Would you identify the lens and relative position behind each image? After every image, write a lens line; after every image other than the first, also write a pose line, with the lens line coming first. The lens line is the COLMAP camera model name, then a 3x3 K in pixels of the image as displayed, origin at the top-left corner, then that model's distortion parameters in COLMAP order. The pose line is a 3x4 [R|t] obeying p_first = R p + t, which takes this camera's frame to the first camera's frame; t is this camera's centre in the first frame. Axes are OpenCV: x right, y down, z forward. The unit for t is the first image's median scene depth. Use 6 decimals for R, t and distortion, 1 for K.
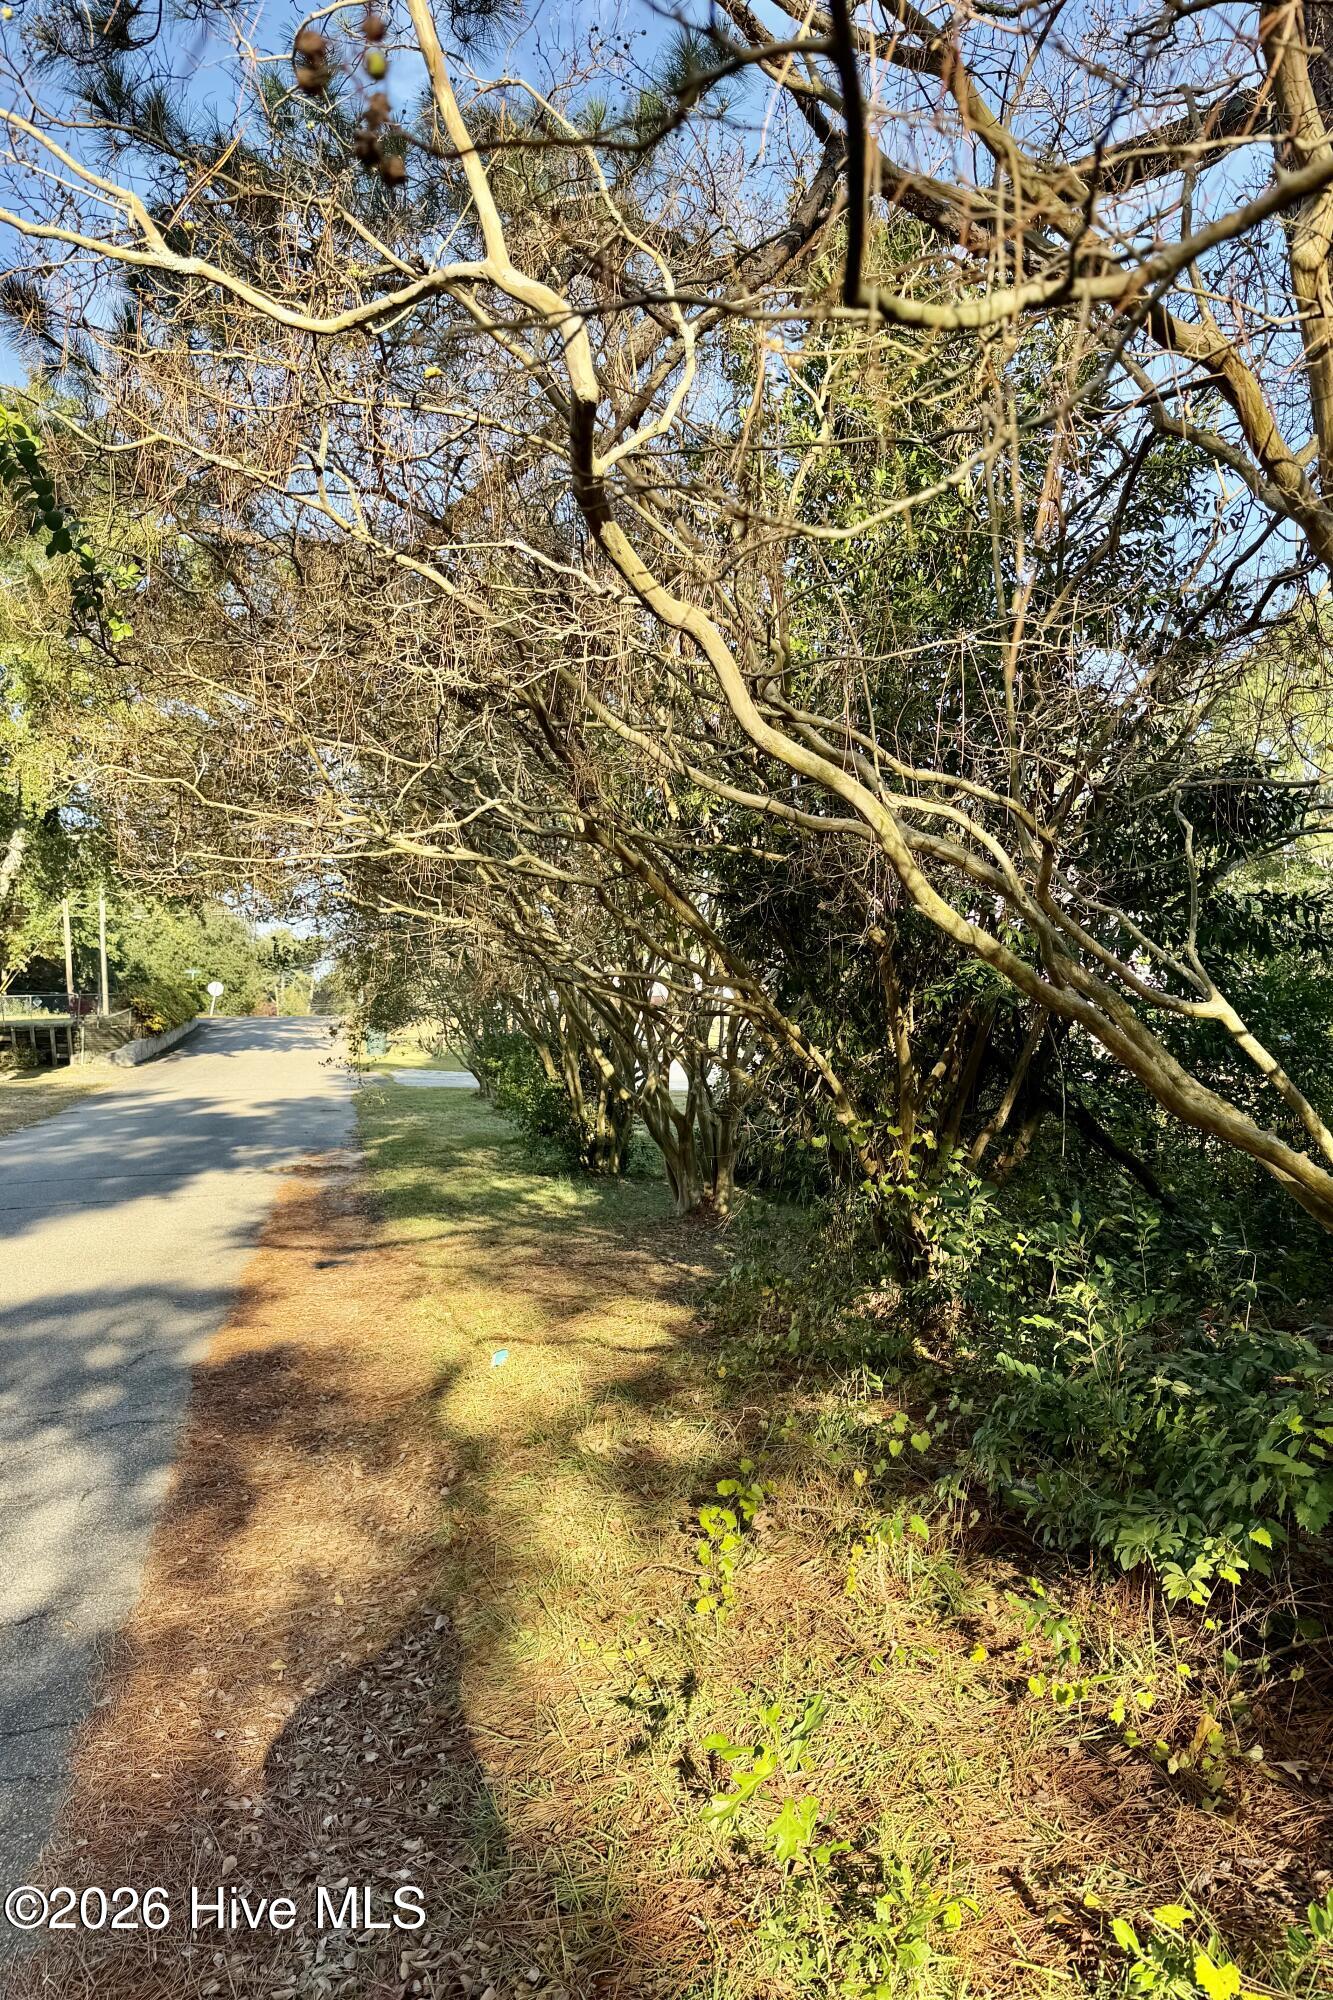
lens RADIAL K [[1404.1, 0, 666.3], [0, 1404.1, 988.1], [0, 0, 1]] dist [0.152493, -0.247840]
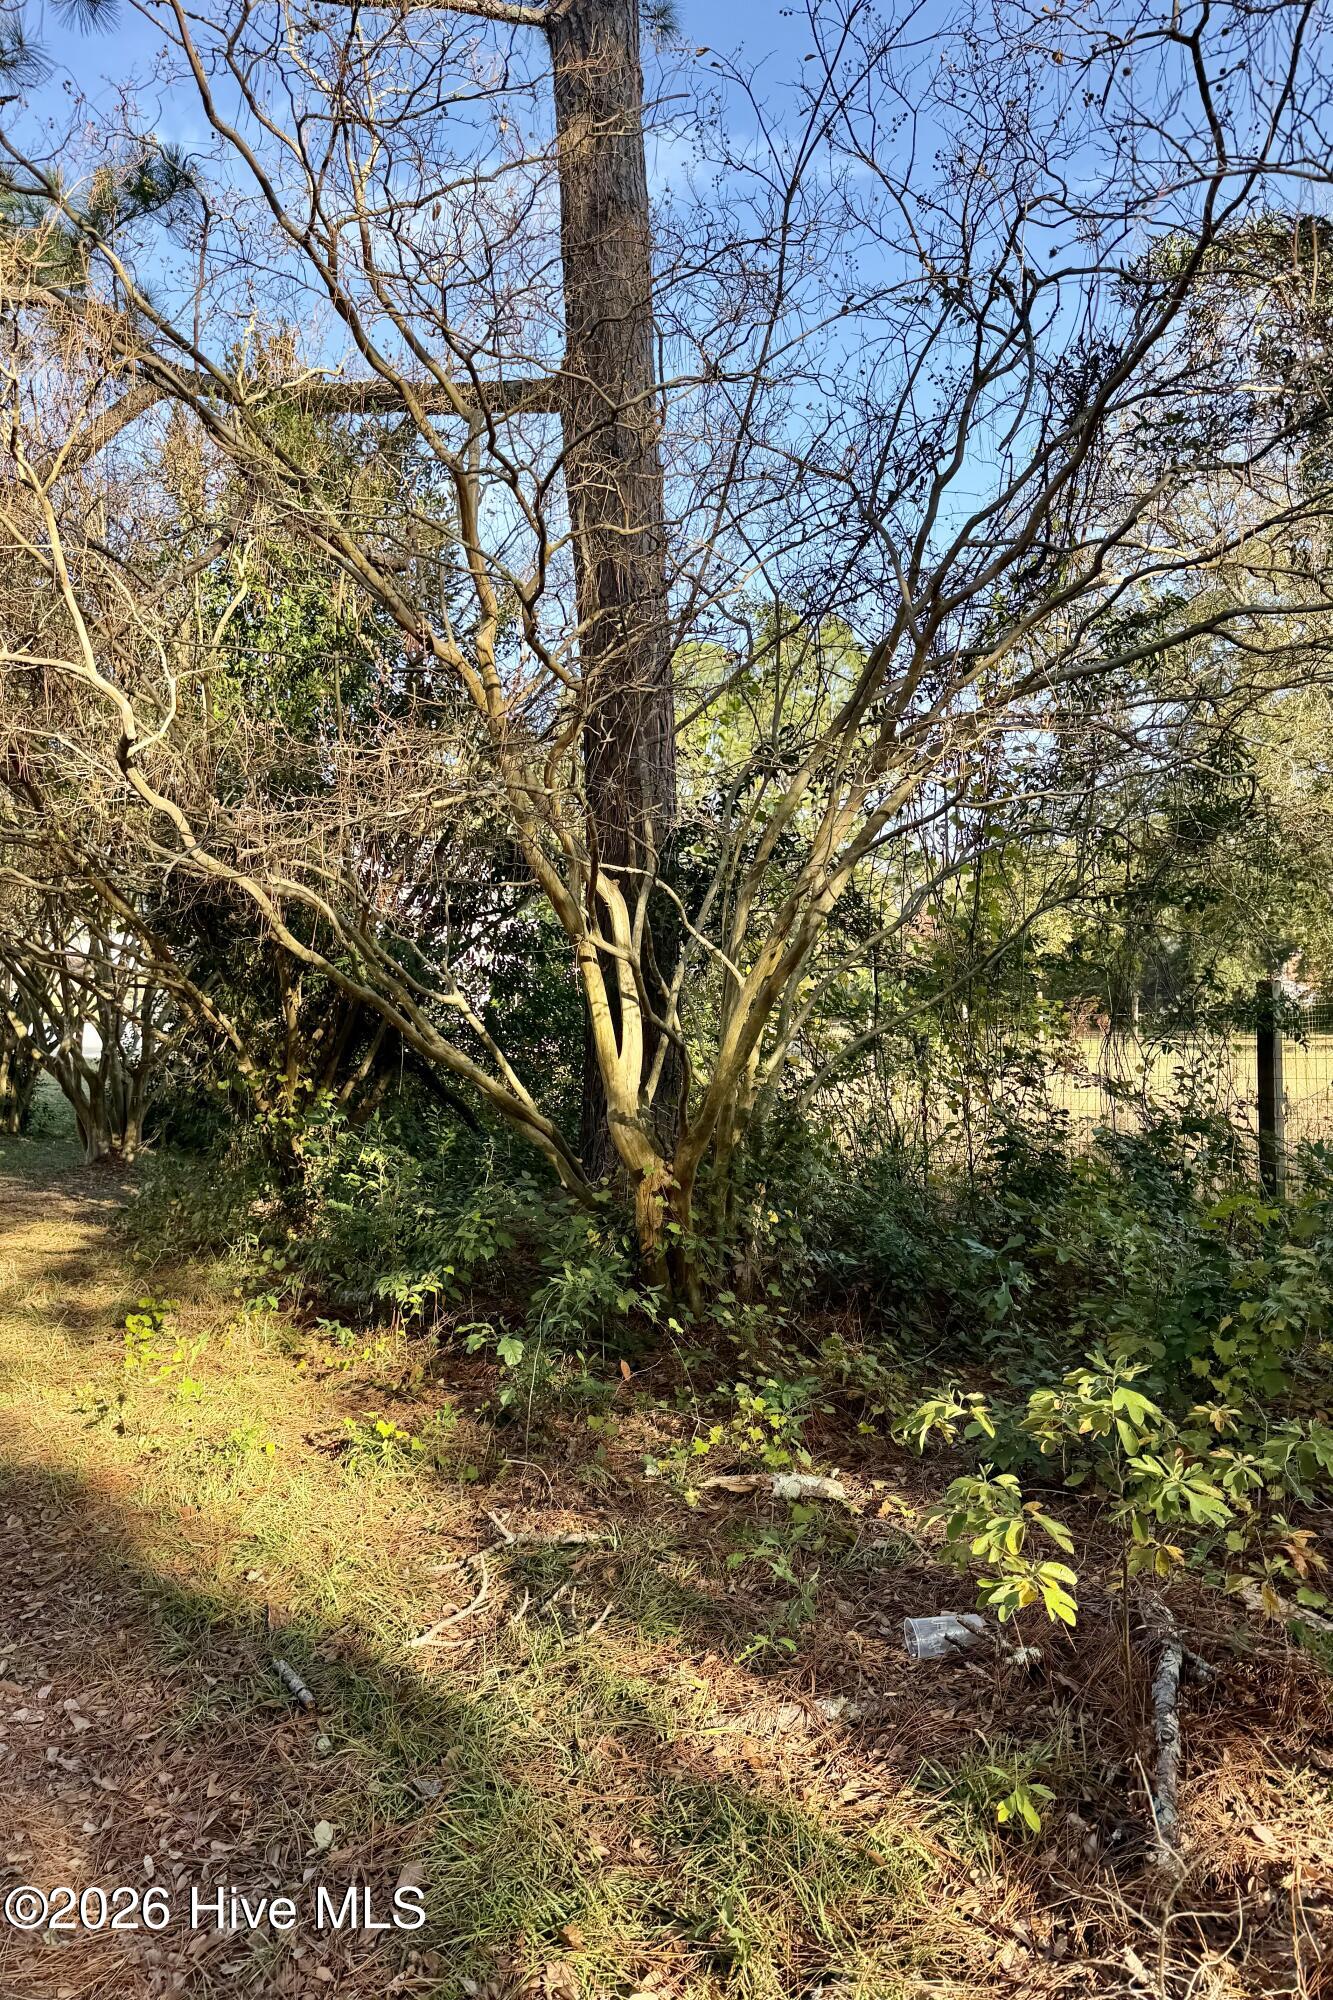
lens RADIAL K [[1404.1, 0, 666.3], [0, 1404.1, 988.1], [0, 0, 1]] dist [0.152493, -0.247840]
pose [[0.918004, 0.039947, 0.394553, -0.041352], [-0.047102, 0.998854, 0.008462, -0.014505], [-0.393763, -0.026353, 0.918834, -0.399216]]
